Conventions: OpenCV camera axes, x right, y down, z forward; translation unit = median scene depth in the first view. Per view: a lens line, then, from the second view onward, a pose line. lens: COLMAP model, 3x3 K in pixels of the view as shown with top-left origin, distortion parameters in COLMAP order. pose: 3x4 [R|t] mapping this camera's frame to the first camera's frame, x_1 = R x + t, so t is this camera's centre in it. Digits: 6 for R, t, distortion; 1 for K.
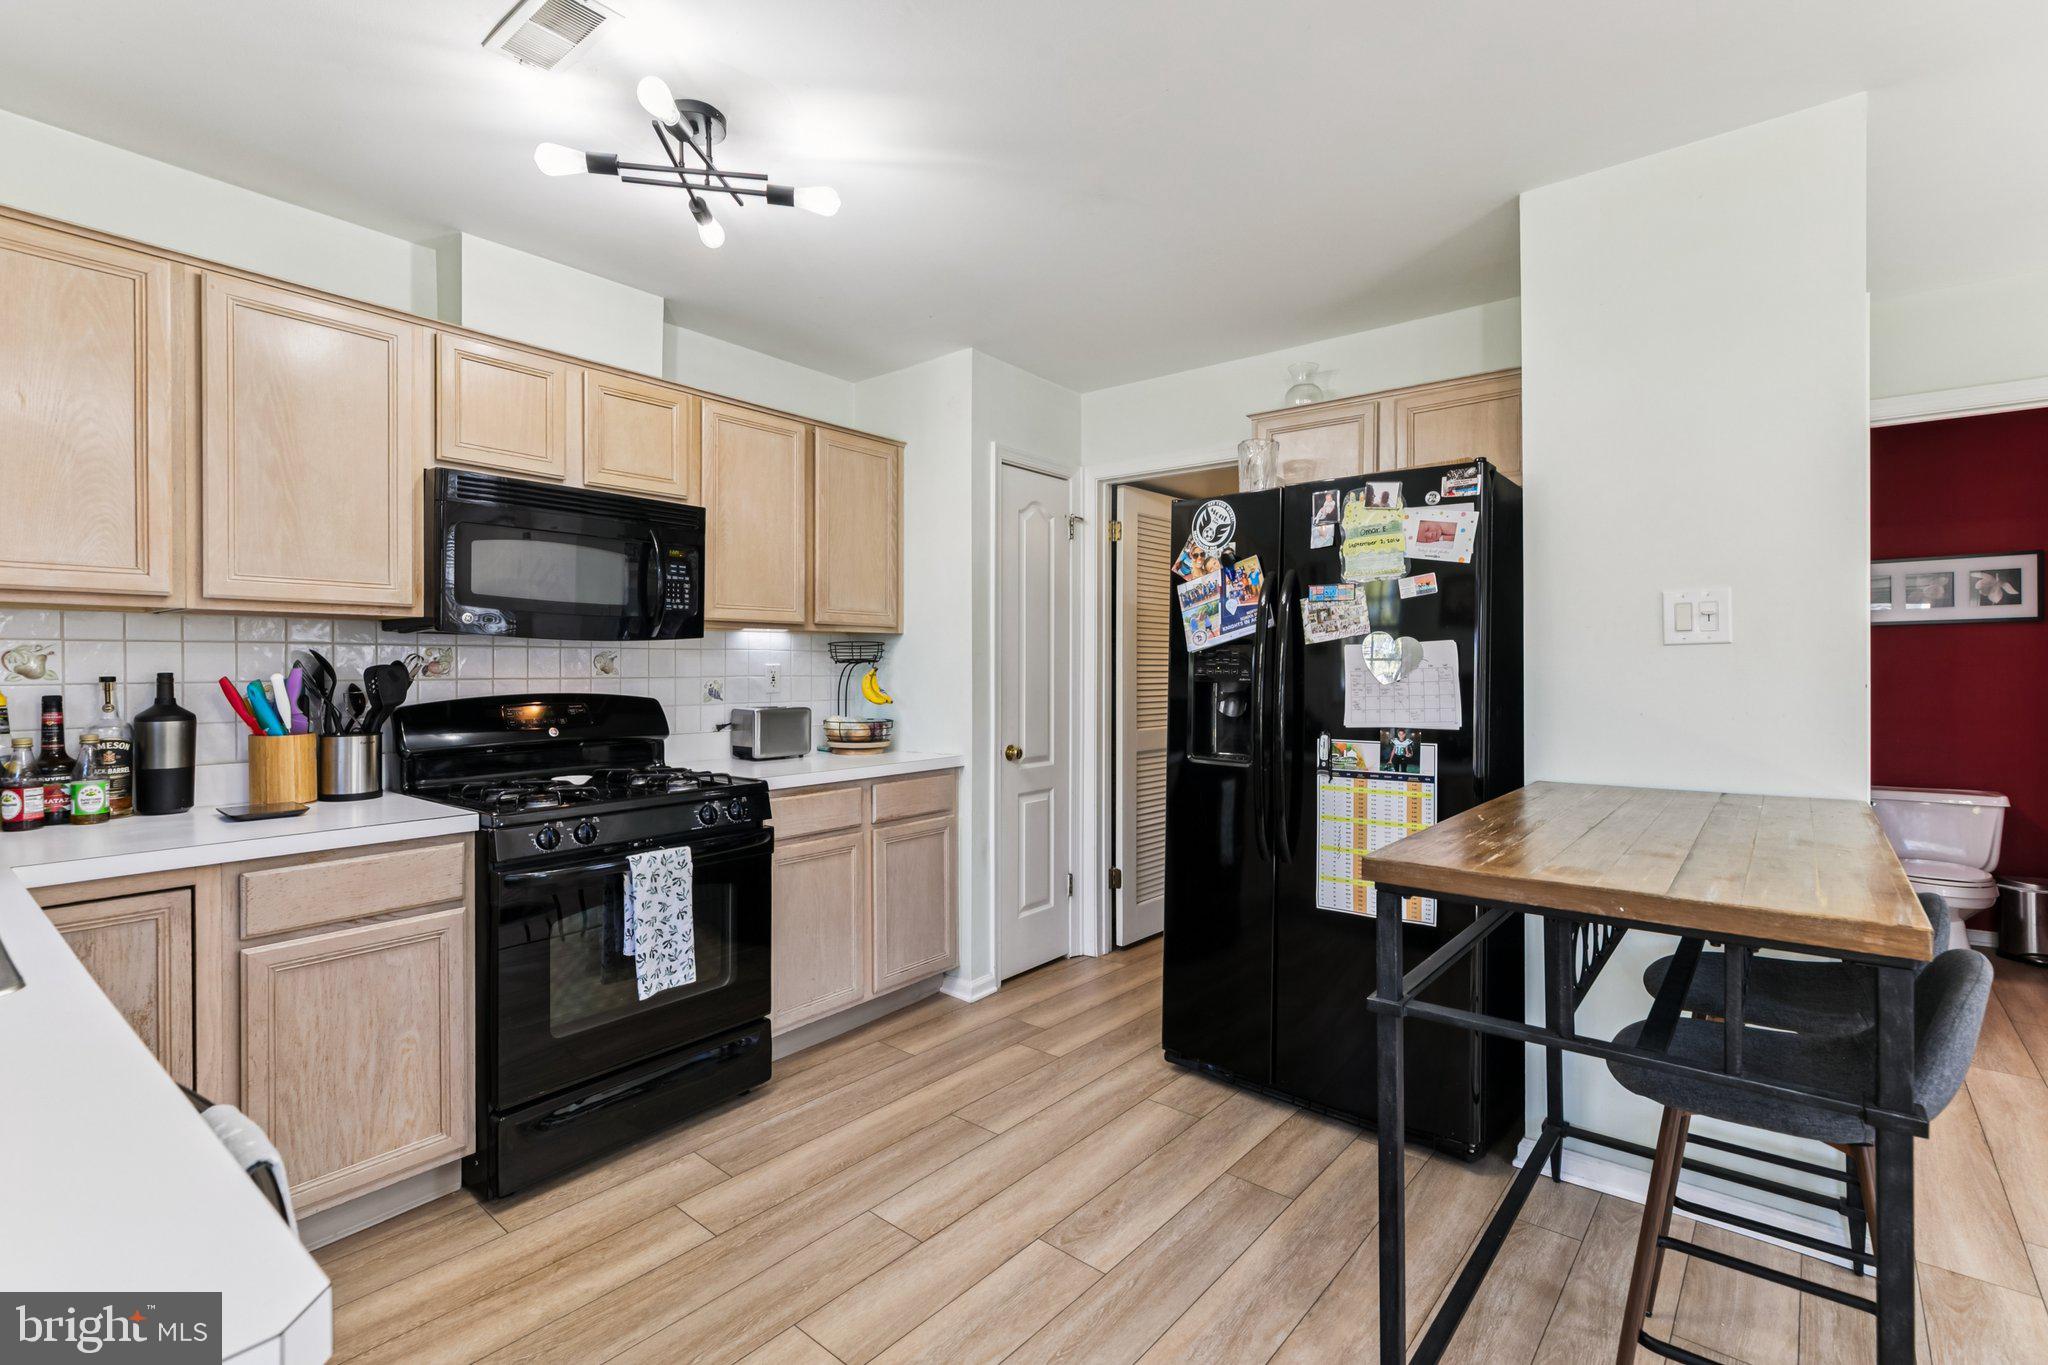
lens RADIAL K [[924.5, 0, 1025.1], [0, 924.5, 669.9], [0, 0, 1]] dist [0.003067, 0.000070]
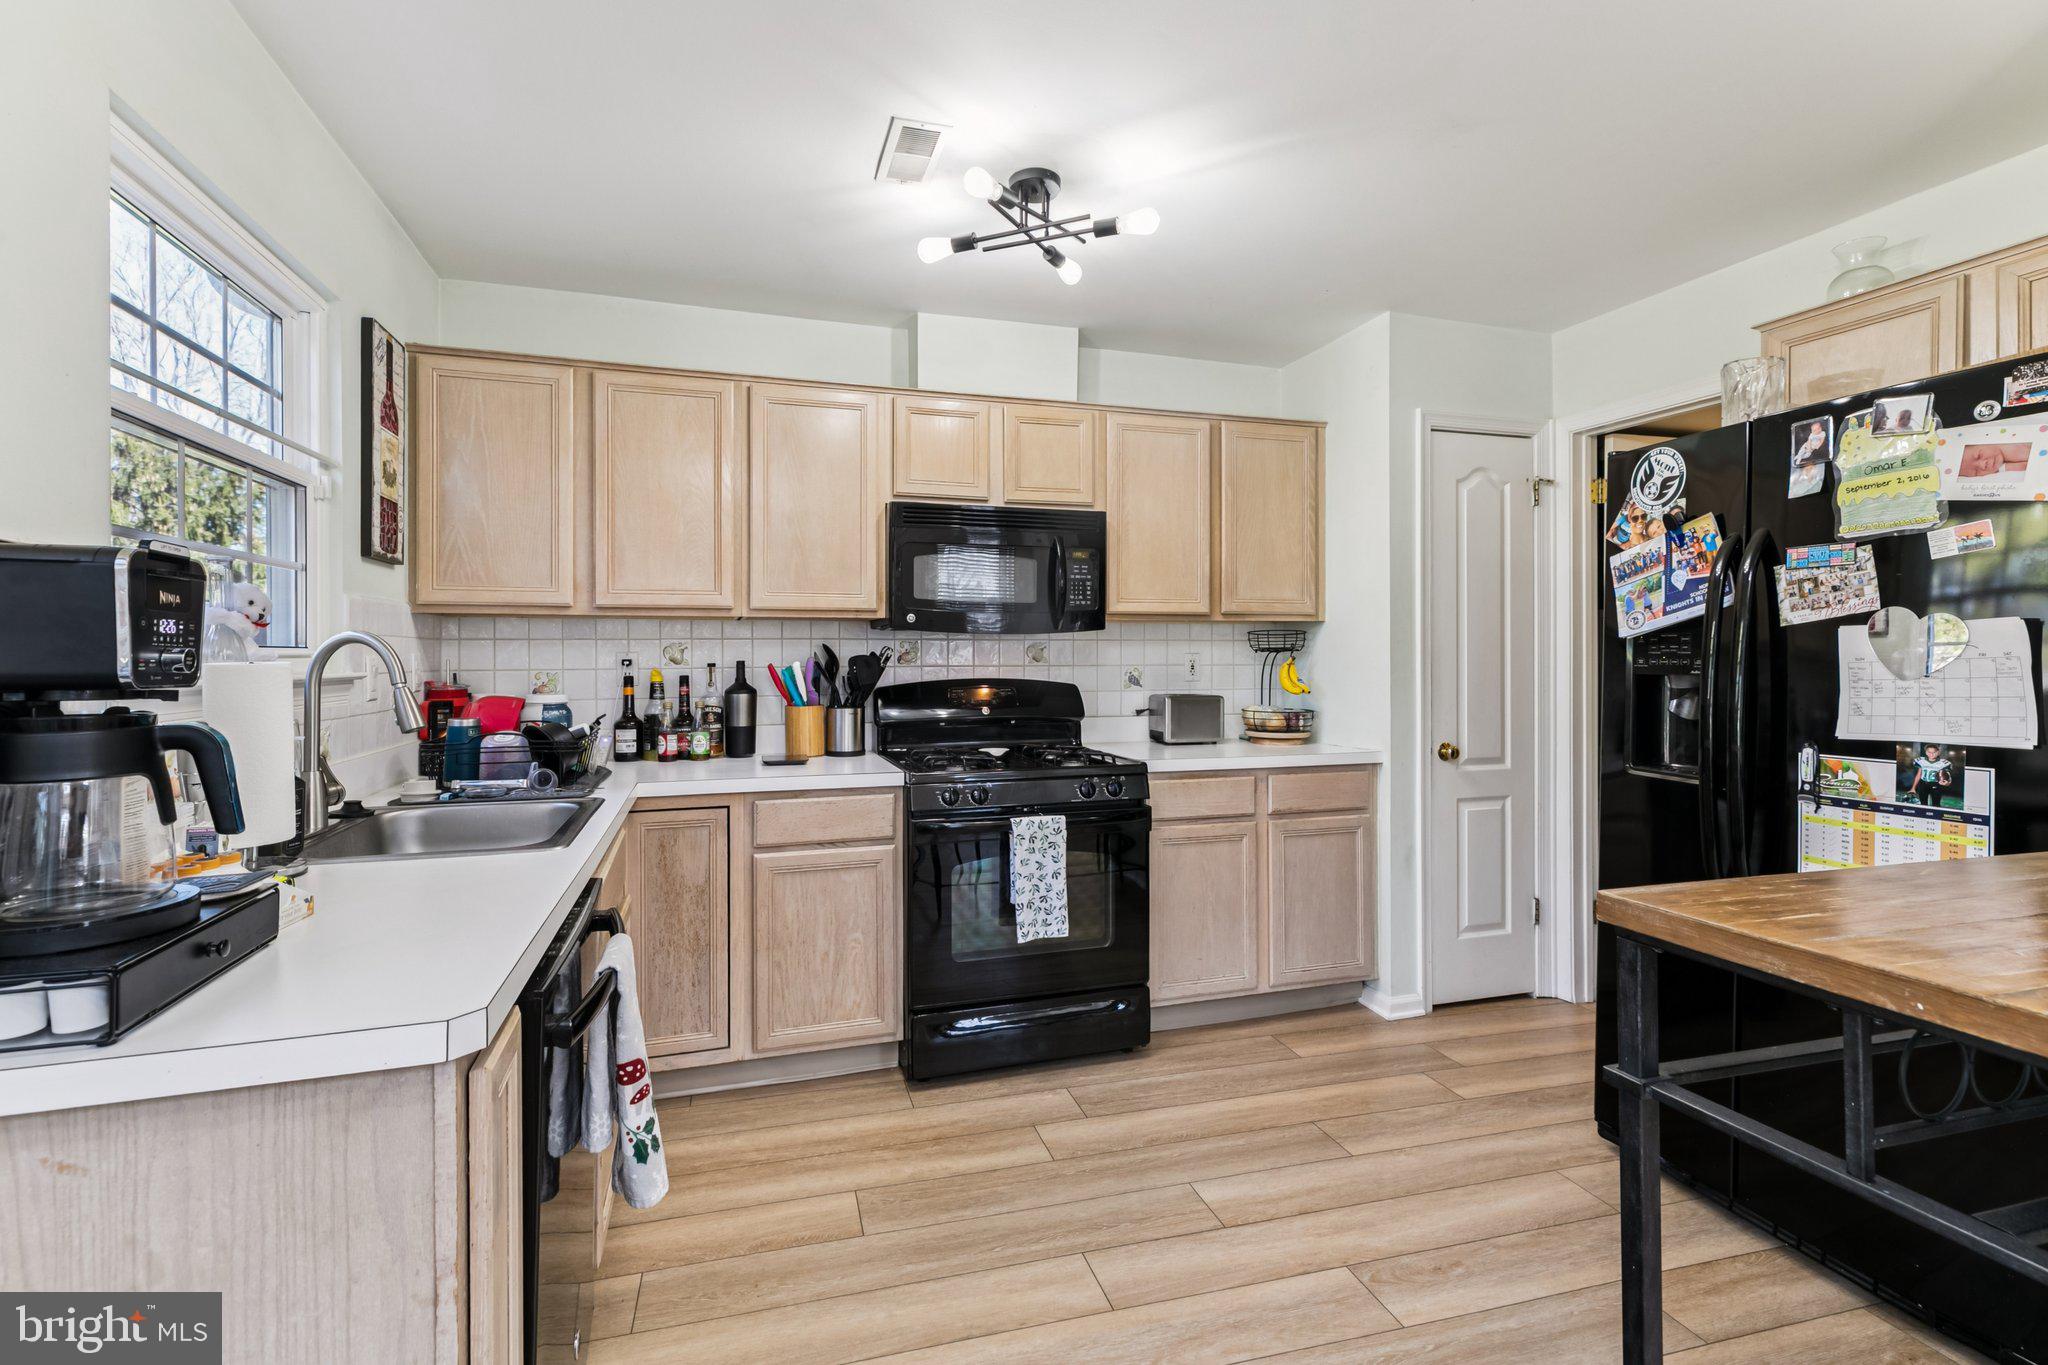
lens RADIAL K [[942.8, 0, 1011.3], [0, 942.8, 649.4], [0, 0, 1]] dist [0.001996, -0.000786]
pose [[0.825883, -0.004516, -0.563824, 0.225450], [-0.000493, 0.999962, -0.008731, -0.001747], [0.563841, 0.007489, 0.825849, 0.012365]]
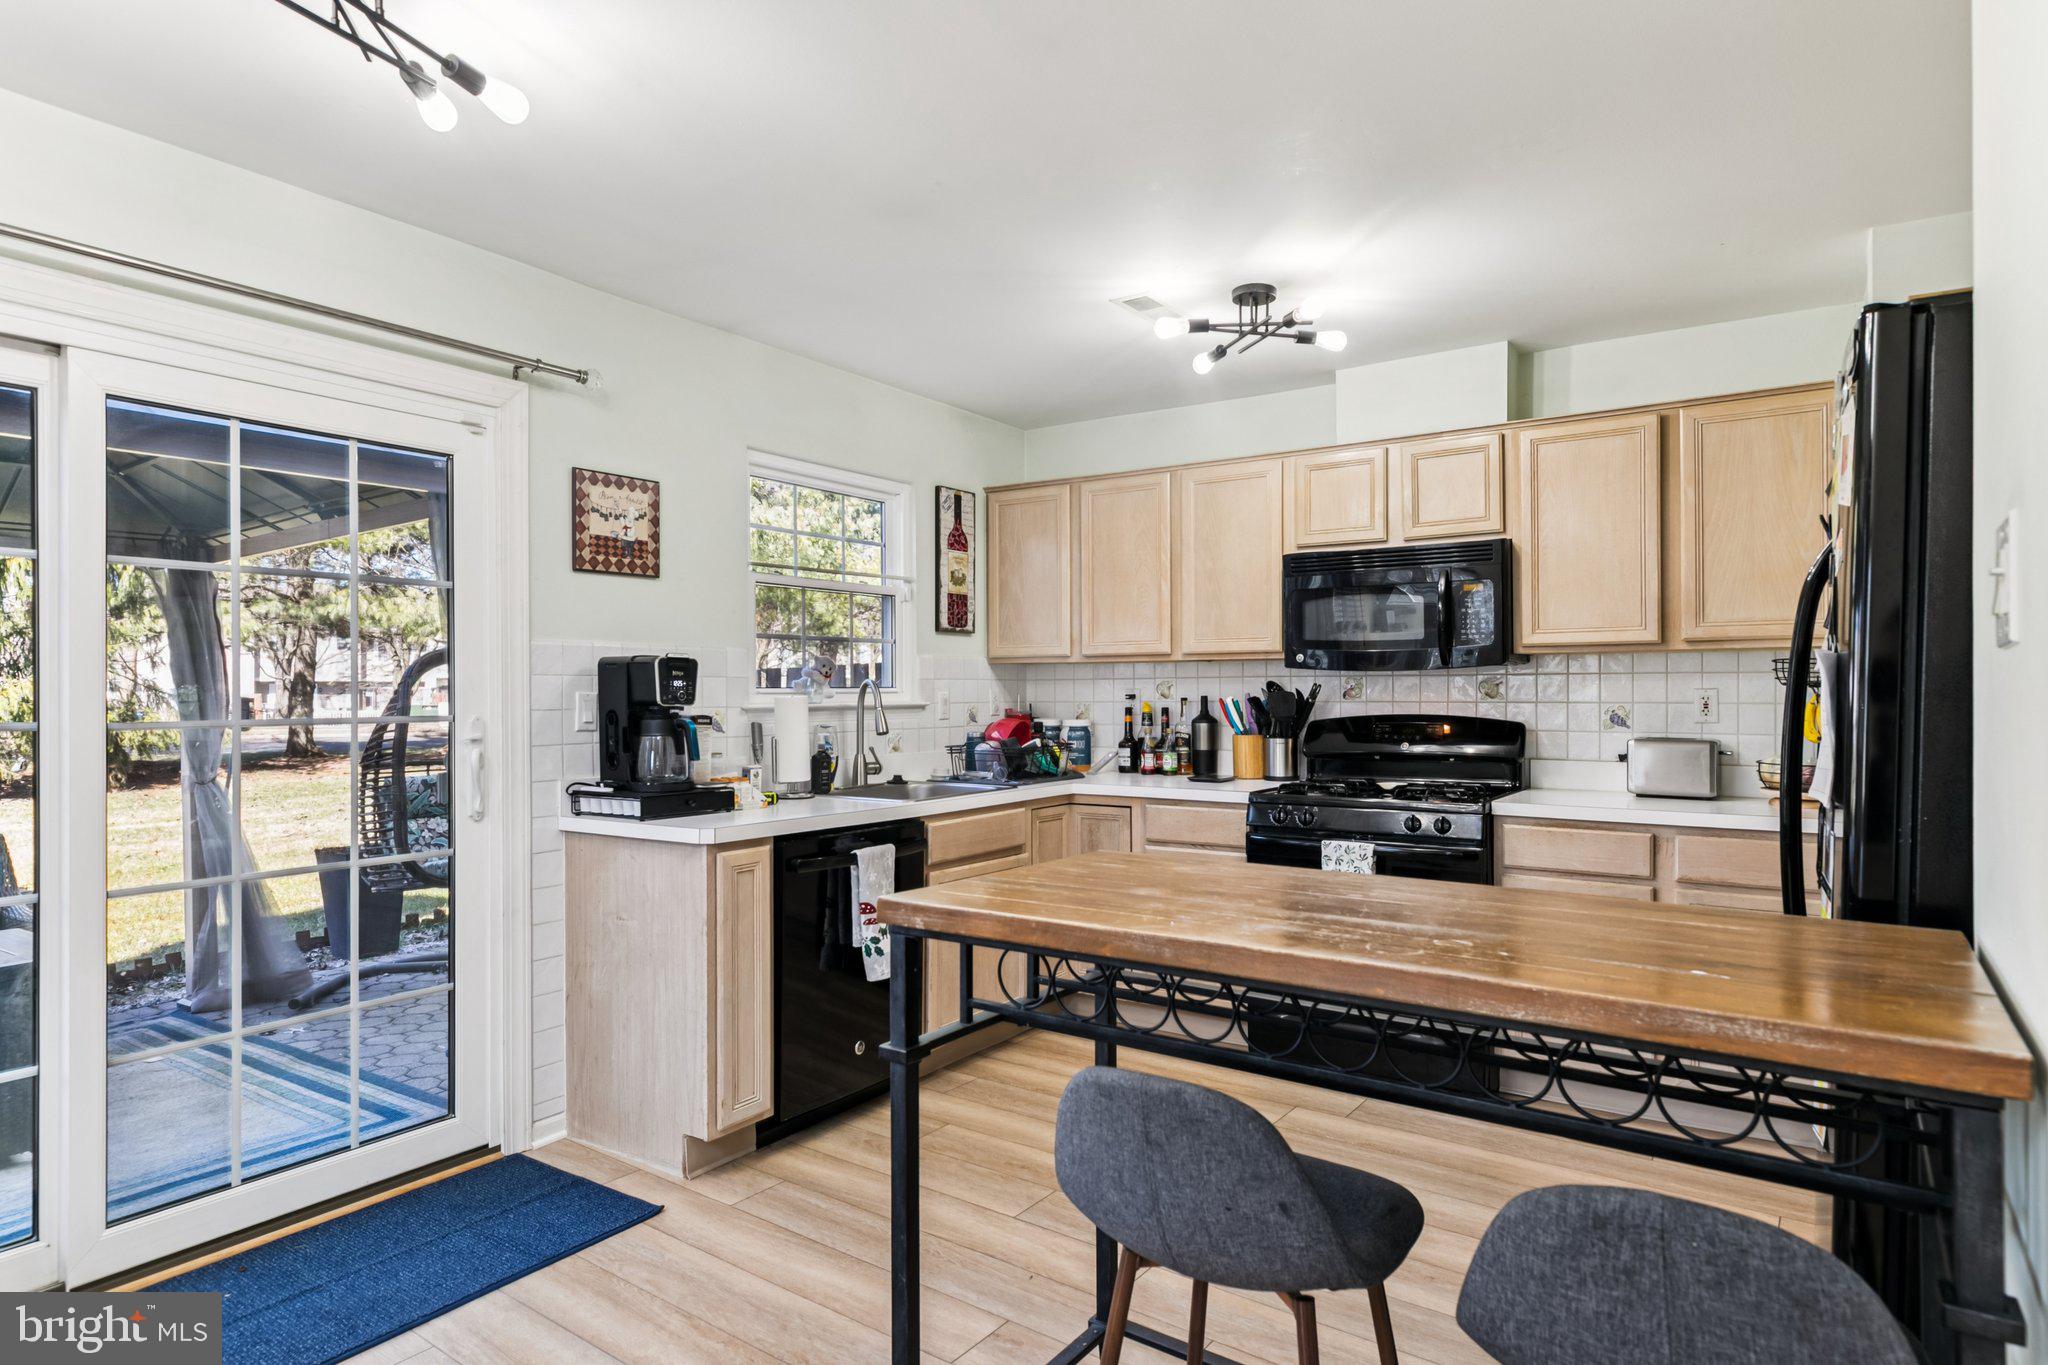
lens RADIAL K [[1136.3, 0, 1024.0], [0, 1136.3, 682.5], [0, 0, 1]] dist [0.000607, 0.000038]
pose [[0.072974, -0.005943, -0.997316, 1.031295], [0.000347, 0.999982, -0.005933, -0.007890], [0.997334, 0.000087, 0.072974, 0.433357]]
